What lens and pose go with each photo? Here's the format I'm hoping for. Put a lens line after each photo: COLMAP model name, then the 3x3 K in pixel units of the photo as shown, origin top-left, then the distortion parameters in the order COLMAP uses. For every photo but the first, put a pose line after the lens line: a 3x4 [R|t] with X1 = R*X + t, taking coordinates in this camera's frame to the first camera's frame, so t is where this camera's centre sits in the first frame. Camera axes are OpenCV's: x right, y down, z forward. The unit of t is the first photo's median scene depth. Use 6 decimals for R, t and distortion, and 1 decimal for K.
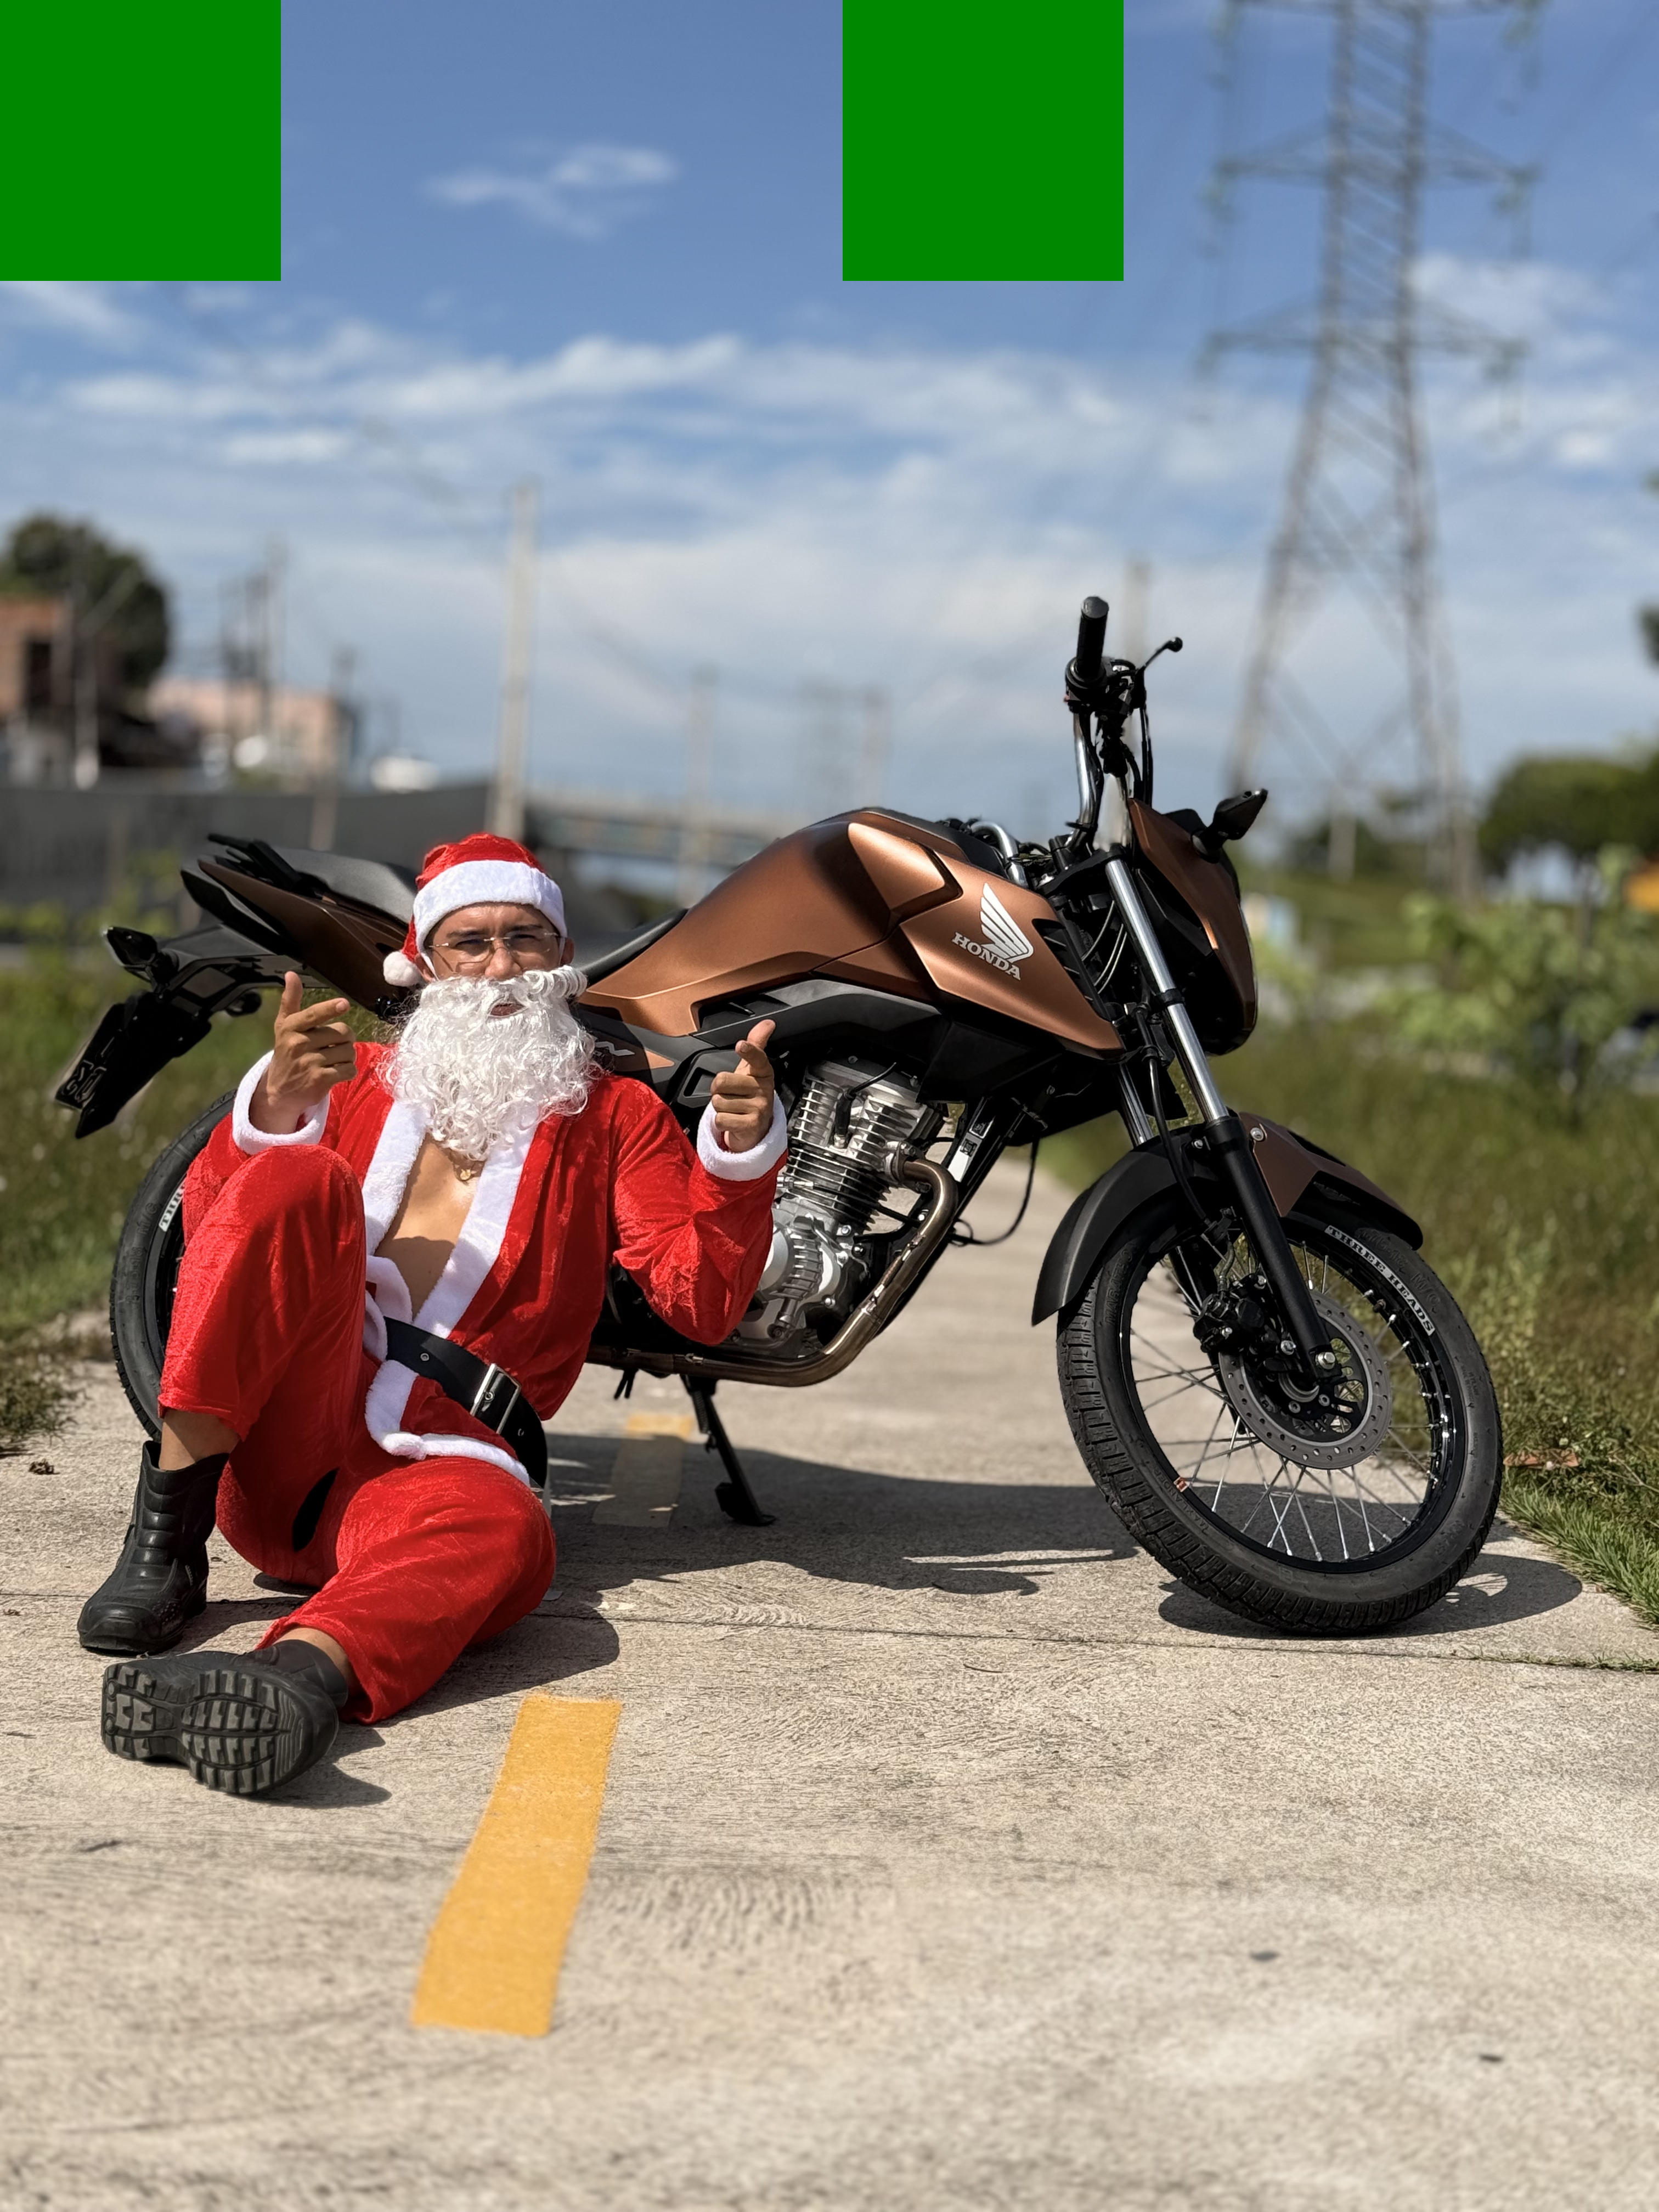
lens RADIAL K [[3069.4, 0, 950.1], [0, 3069.4, 1040.9], [0, 0, 1]] dist [-0.011530, 0.000000]
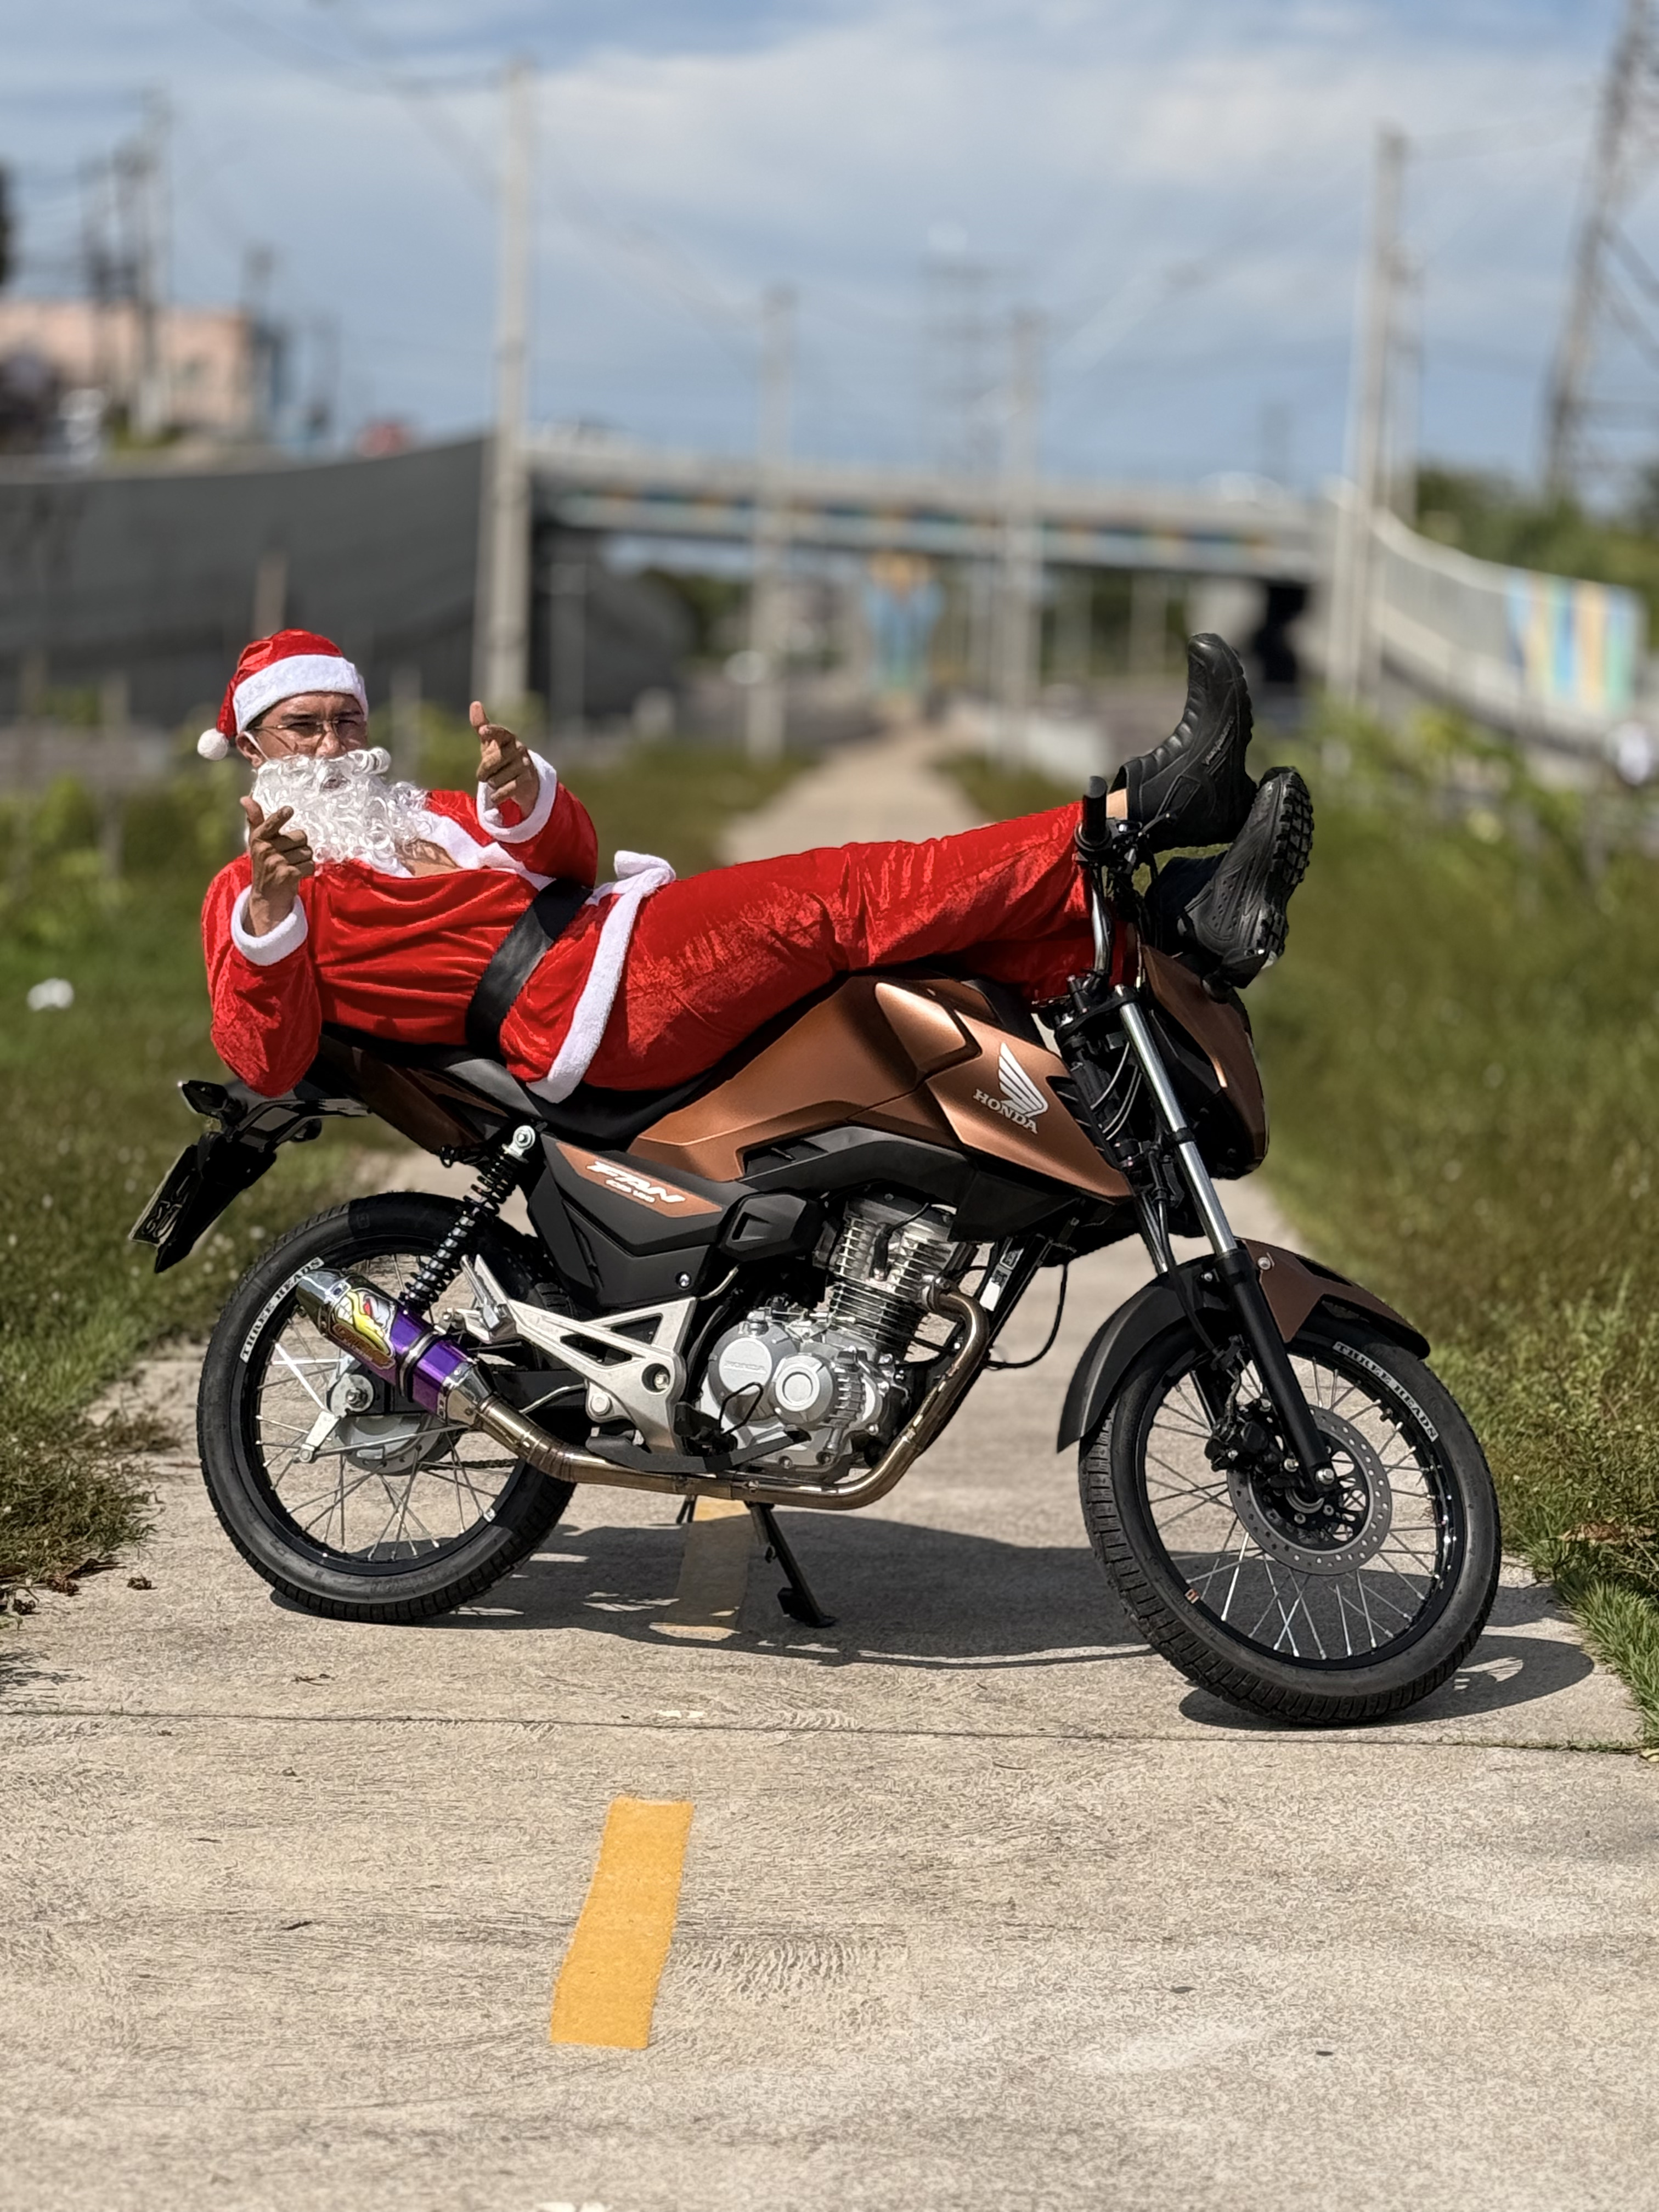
lens RADIAL K [[4536.4, 0, 839.9], [0, 4536.4, 1111.8], [0, 0, 1]] dist [-0.171626, 0.000000]
pose [[0.996791, -0.031964, -0.073393, 0.072430], [0.037333, 0.996634, 0.072988, -0.148730], [0.070813, -0.075494, 0.994629, -0.600615]]
